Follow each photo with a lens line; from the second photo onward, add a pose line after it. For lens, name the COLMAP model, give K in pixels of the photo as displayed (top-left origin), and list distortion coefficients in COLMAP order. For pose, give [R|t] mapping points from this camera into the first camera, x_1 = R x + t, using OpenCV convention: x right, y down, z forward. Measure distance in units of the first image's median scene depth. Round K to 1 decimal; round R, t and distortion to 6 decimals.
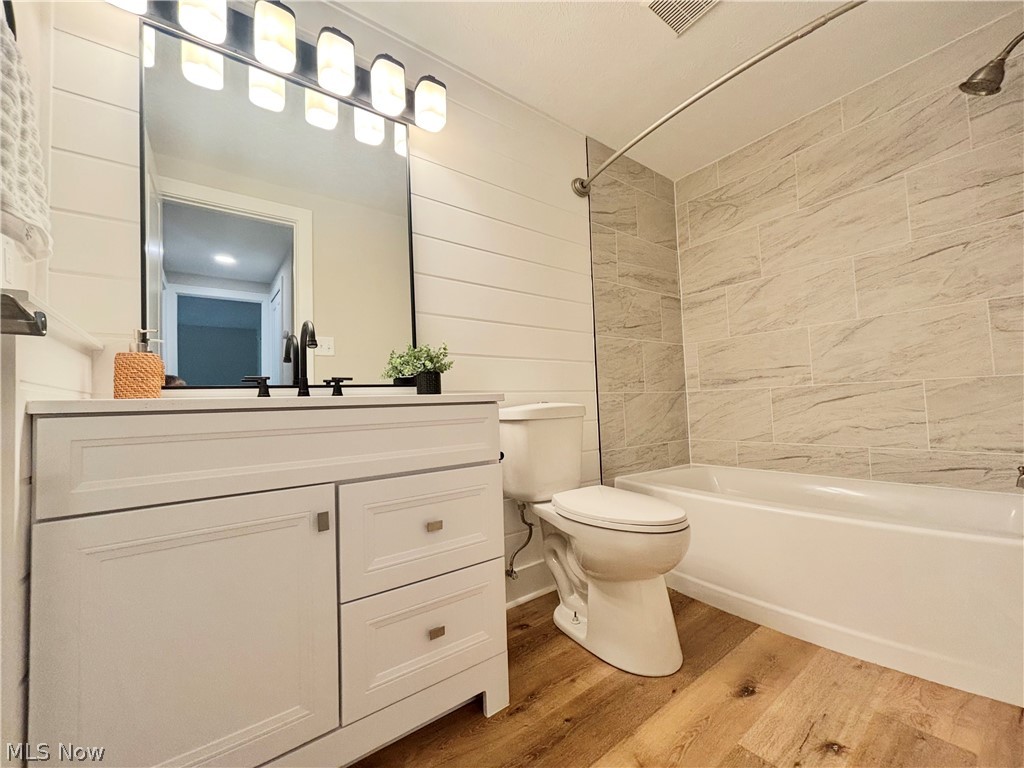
lens RADIAL K [[415.1, 0, 516.0], [0, 415.1, 380.3], [0, 0, 1]] dist [0.000827, 0.000526]
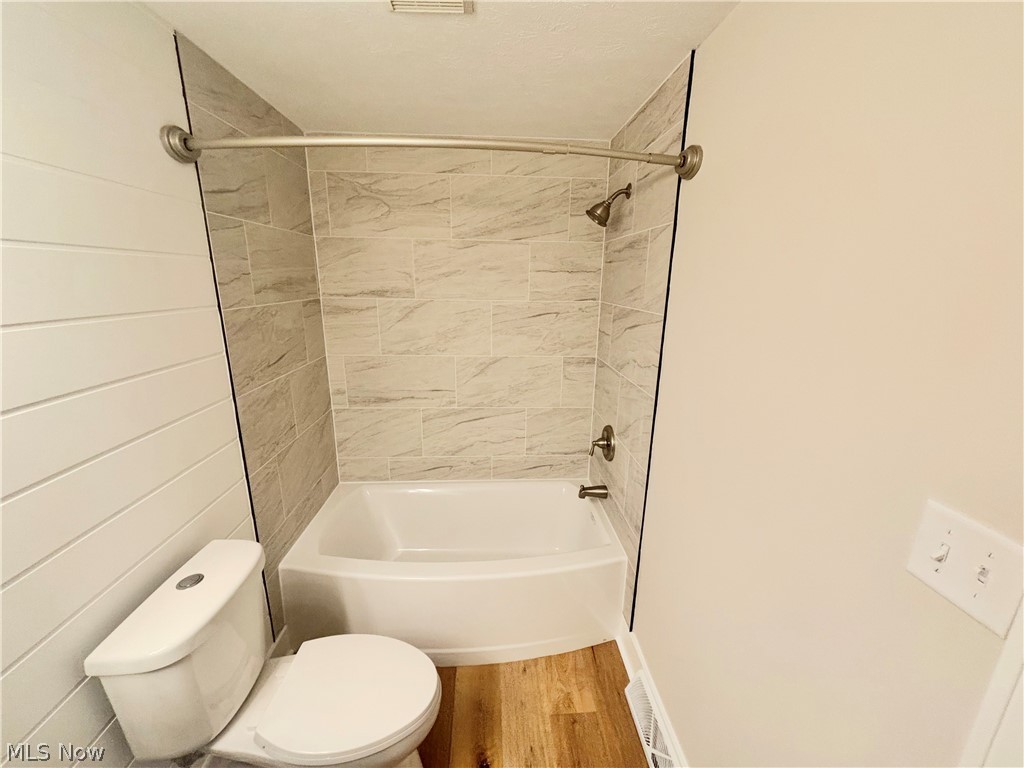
lens RADIAL K [[415.1, 0, 520.6], [0, 415.1, 385.6], [0, 0, 1]] dist [0.000827, 0.000526]
pose [[0.544118, -0.169797, 0.821648, -0.103868], [-0.087343, 0.962523, 0.256750, -0.338246], [-0.834450, -0.211468, 0.508895, 0.279003]]
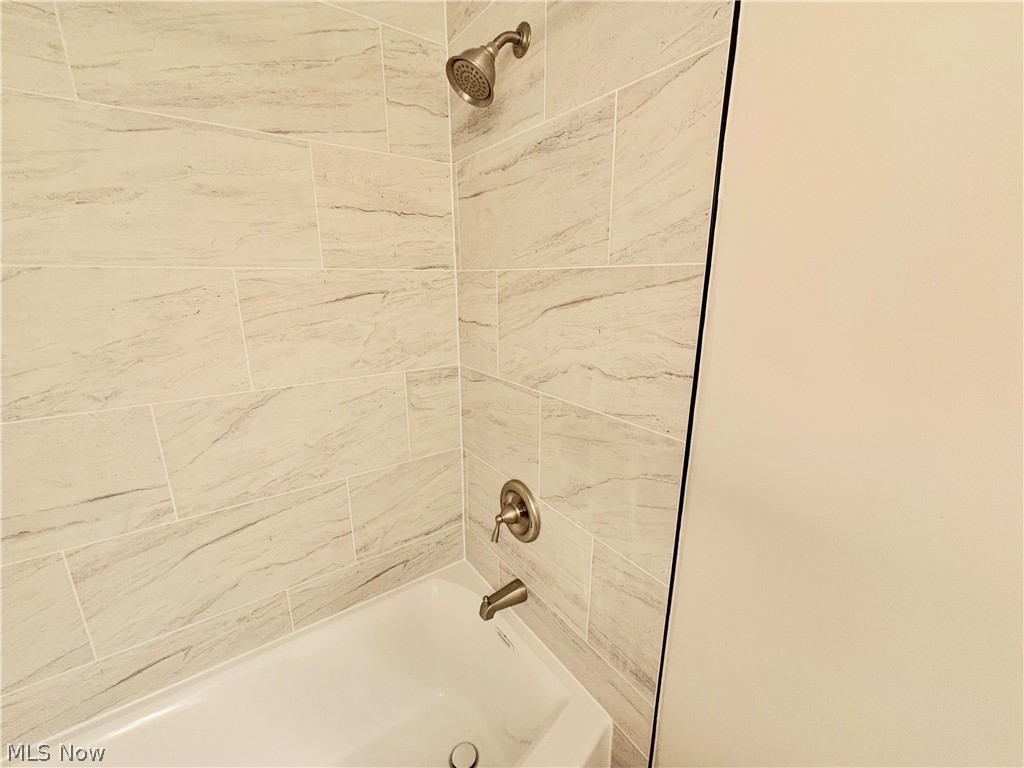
lens RADIAL K [[415.1, 0, 515.6], [0, 415.1, 386.5], [0, 0, 1]] dist [0.000827, 0.000526]
pose [[0.026587, -0.221510, 0.974796, 0.270874], [-0.065032, 0.972691, 0.222806, -0.266400], [-0.997529, -0.069316, 0.011455, 0.581993]]
